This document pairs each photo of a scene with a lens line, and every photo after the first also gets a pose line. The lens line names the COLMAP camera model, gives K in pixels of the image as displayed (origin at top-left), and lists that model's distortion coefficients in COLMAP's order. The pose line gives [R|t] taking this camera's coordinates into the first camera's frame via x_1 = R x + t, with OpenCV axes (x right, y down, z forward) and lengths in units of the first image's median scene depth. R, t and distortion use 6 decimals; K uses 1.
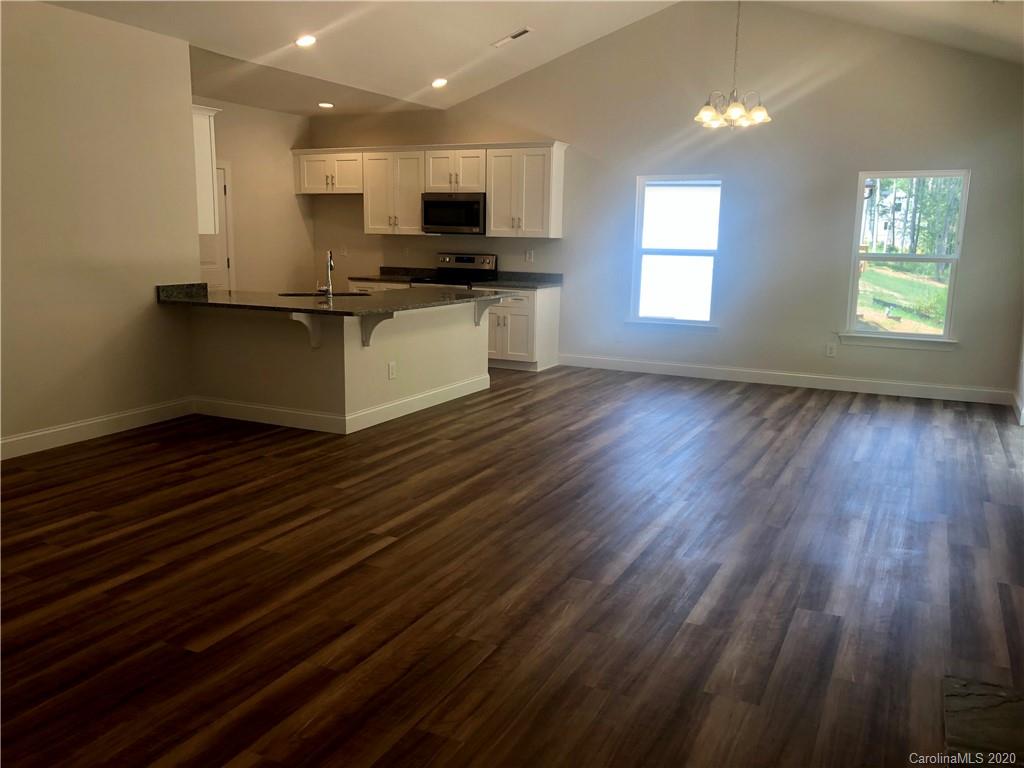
lens RADIAL K [[823.1, 0, 515.1], [0, 823.1, 383.5], [0, 0, 1]] dist [0.048587, -0.047626]
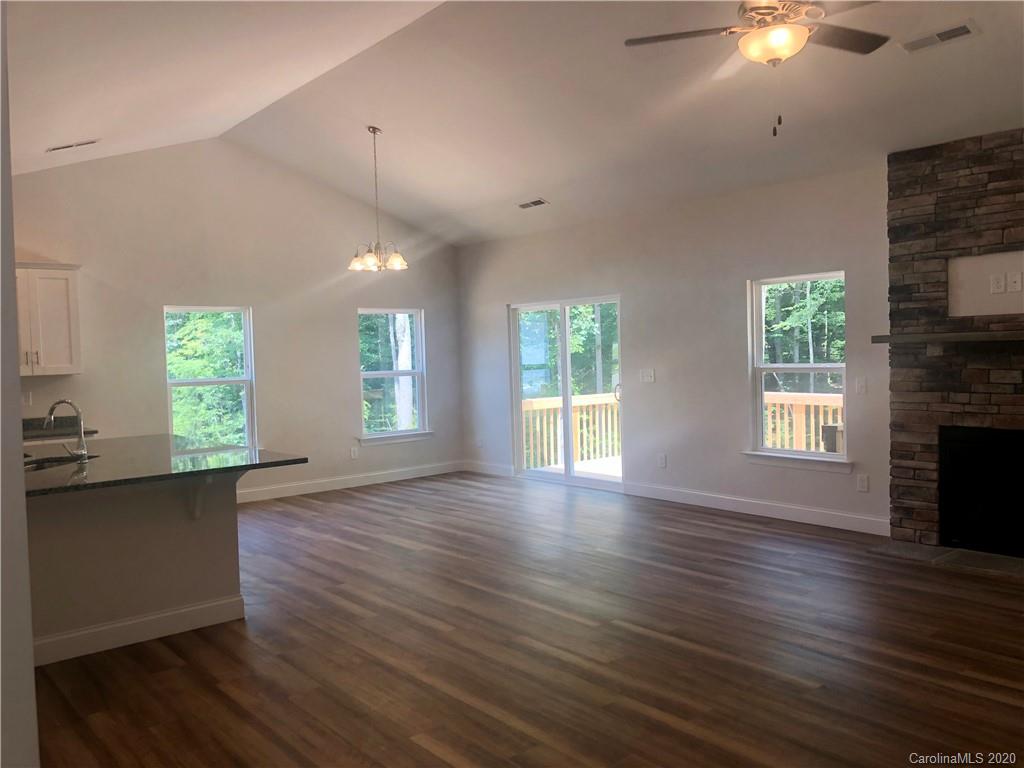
lens RADIAL K [[823.1, 0, 512.3], [0, 823.1, 384.2], [0, 0, 1]] dist [0.048587, -0.047626]
pose [[0.416843, -0.066475, 0.906544, -0.548377], [0.200271, 0.979531, -0.020261, -0.062649], [-0.886642, 0.190000, 0.421624, 0.258459]]
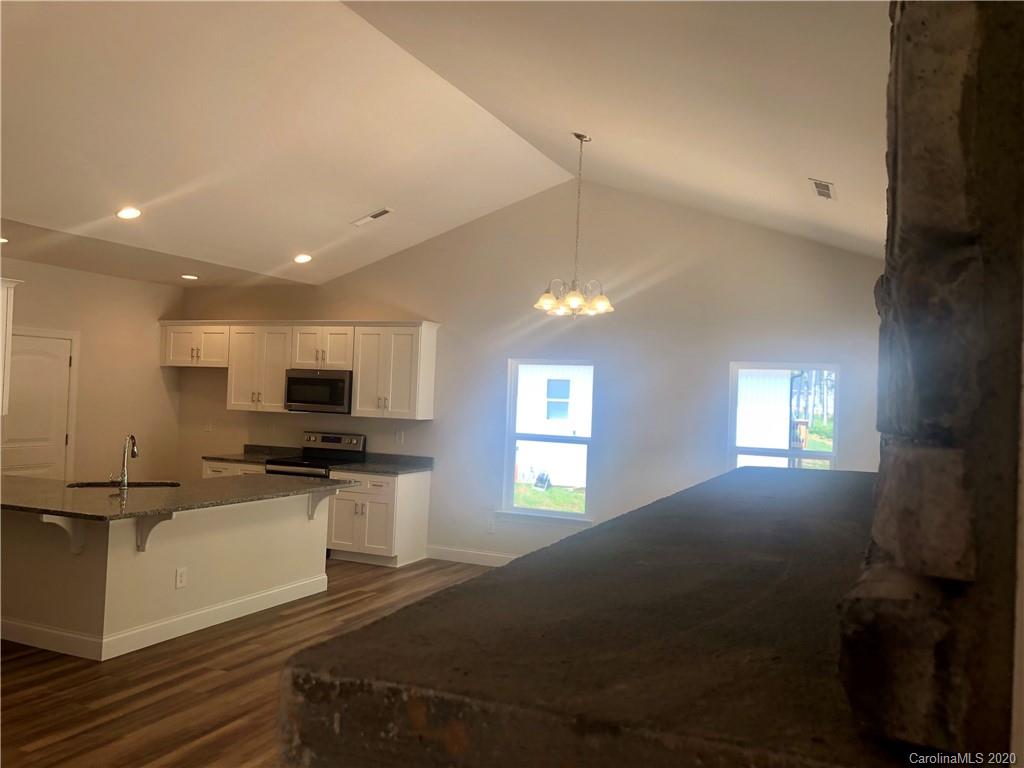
lens RADIAL K [[823.1, 0, 515.9], [0, 823.1, 390.5], [0, 0, 1]] dist [0.048587, -0.047626]
pose [[0.998835, 0.022924, 0.042457, 0.113663], [-0.014579, 0.982188, -0.187332, -0.036850], [-0.045995, 0.186495, 0.981379, 0.076329]]
